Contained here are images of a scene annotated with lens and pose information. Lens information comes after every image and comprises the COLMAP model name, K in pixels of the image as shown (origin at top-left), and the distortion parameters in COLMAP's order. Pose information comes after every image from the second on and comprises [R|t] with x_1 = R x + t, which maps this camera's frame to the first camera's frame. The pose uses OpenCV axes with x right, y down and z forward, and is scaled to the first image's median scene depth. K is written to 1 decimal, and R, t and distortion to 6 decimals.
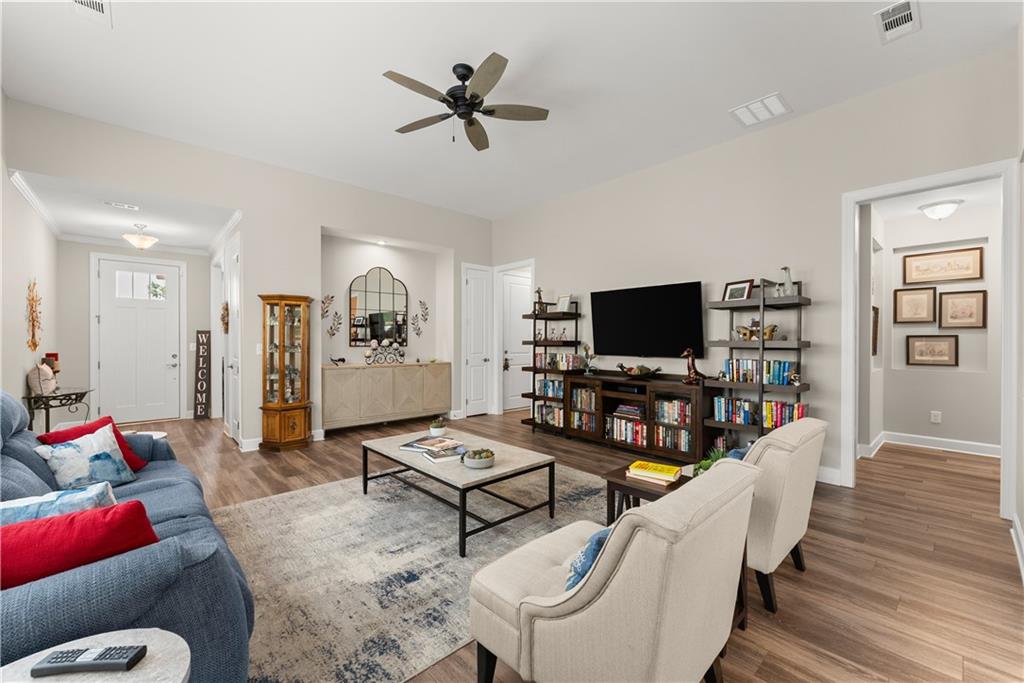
lens RADIAL K [[412.5, 0, 515.2], [0, 412.5, 338.8], [0, 0, 1]] dist [-0.001167, -0.000328]
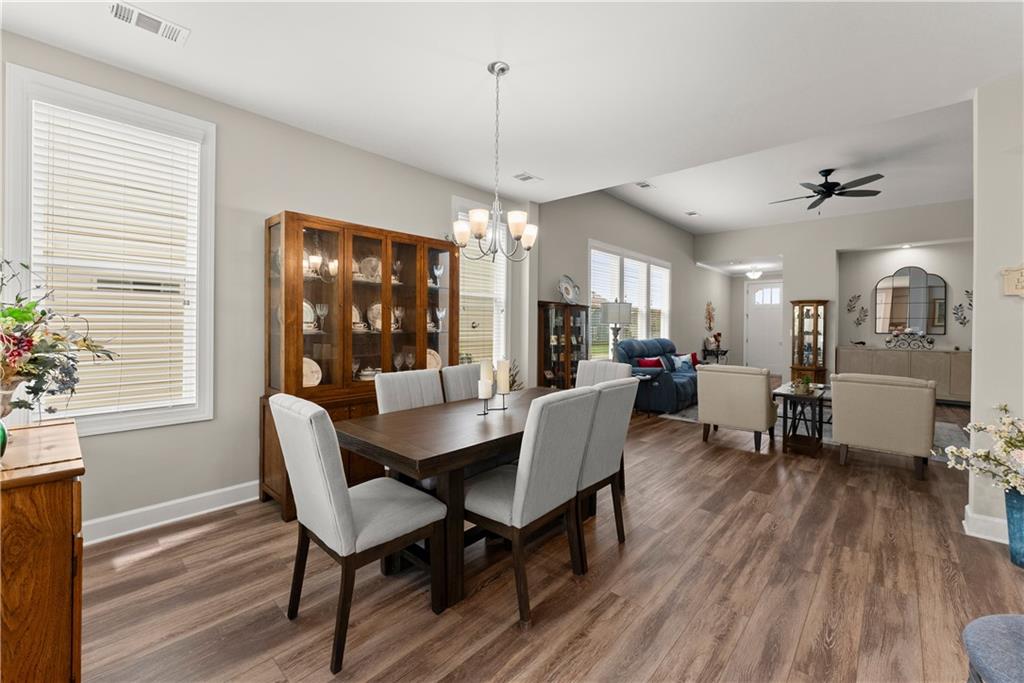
lens RADIAL K [[417.7, 0, 512.1], [0, 417.7, 326.1], [0, 0, 1]] dist [-0.000432, 0.000181]
pose [[0.090128, 0.001007, -0.995930, 1.127105], [-0.006954, 0.999976, 0.000382, 0.004844], [0.995906, 0.006891, 0.090133, -0.344602]]
